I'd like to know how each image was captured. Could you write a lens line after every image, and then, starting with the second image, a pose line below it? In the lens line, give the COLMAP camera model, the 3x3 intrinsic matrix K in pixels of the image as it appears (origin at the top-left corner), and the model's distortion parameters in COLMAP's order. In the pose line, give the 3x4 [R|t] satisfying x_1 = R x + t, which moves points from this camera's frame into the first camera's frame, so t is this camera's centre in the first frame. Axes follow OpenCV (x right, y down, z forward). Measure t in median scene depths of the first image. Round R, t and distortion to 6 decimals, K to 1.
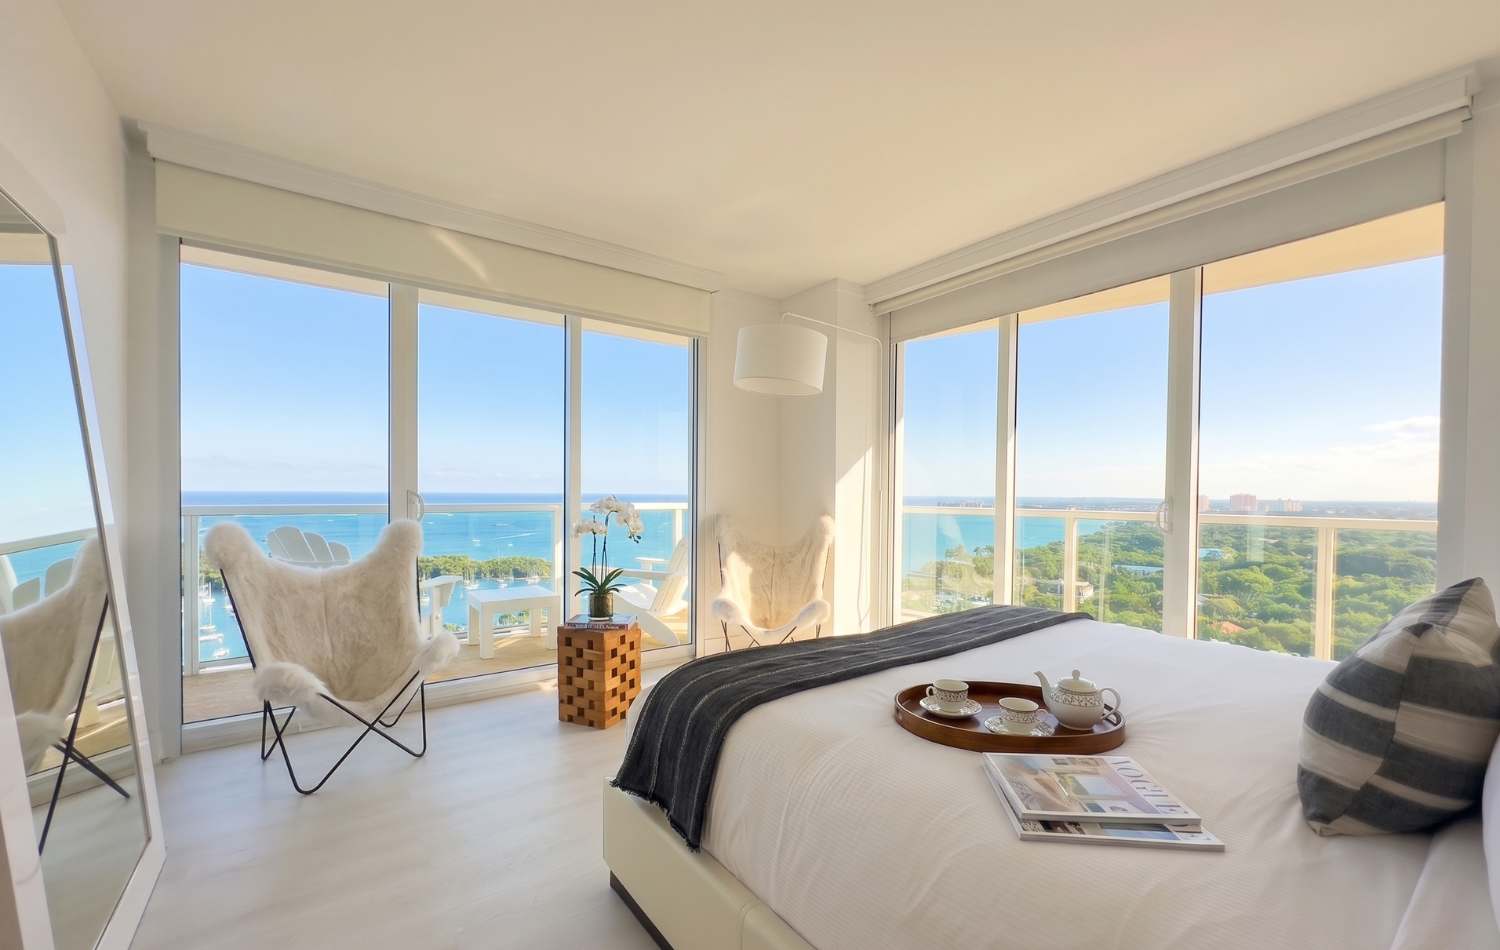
lens RADIAL K [[606.6, 0, 734.7], [0, 606.6, 501.1], [0, 0, 1]] dist [-0.000981, -0.000454]
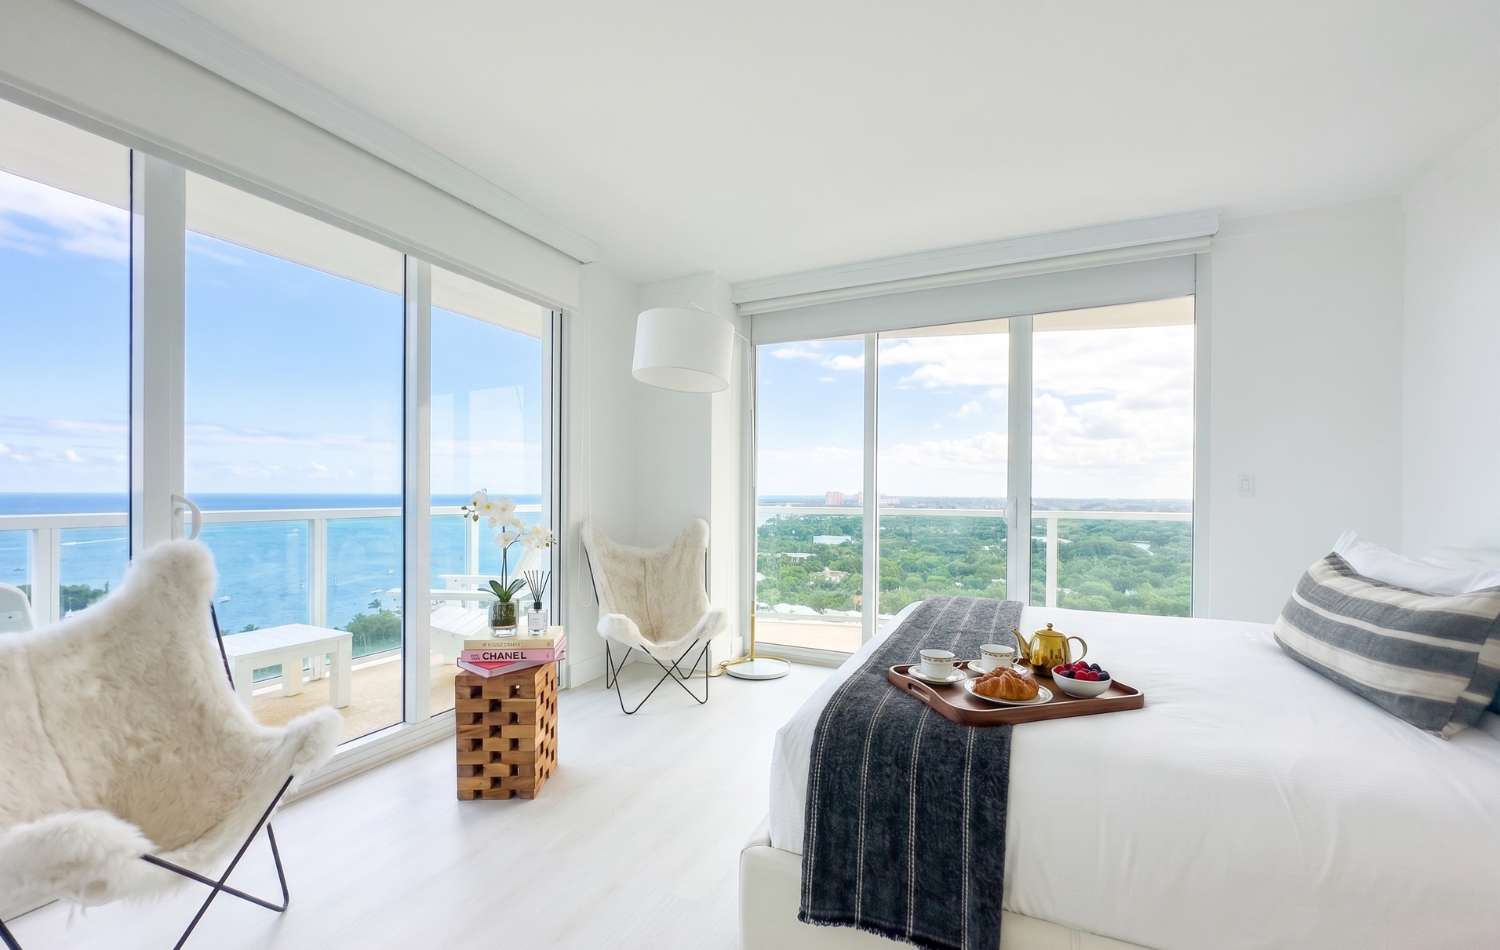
lens RADIAL K [[598.7, 0, 731.9], [0, 598.7, 496.0], [0, 0, 1]] dist [-0.021721, -0.000155]
pose [[0.873855, -0.002842, 0.486179, -0.355819], [0.006546, 0.999961, -0.005922, -0.004345], [-0.486143, 0.008357, 0.873839, 0.203879]]
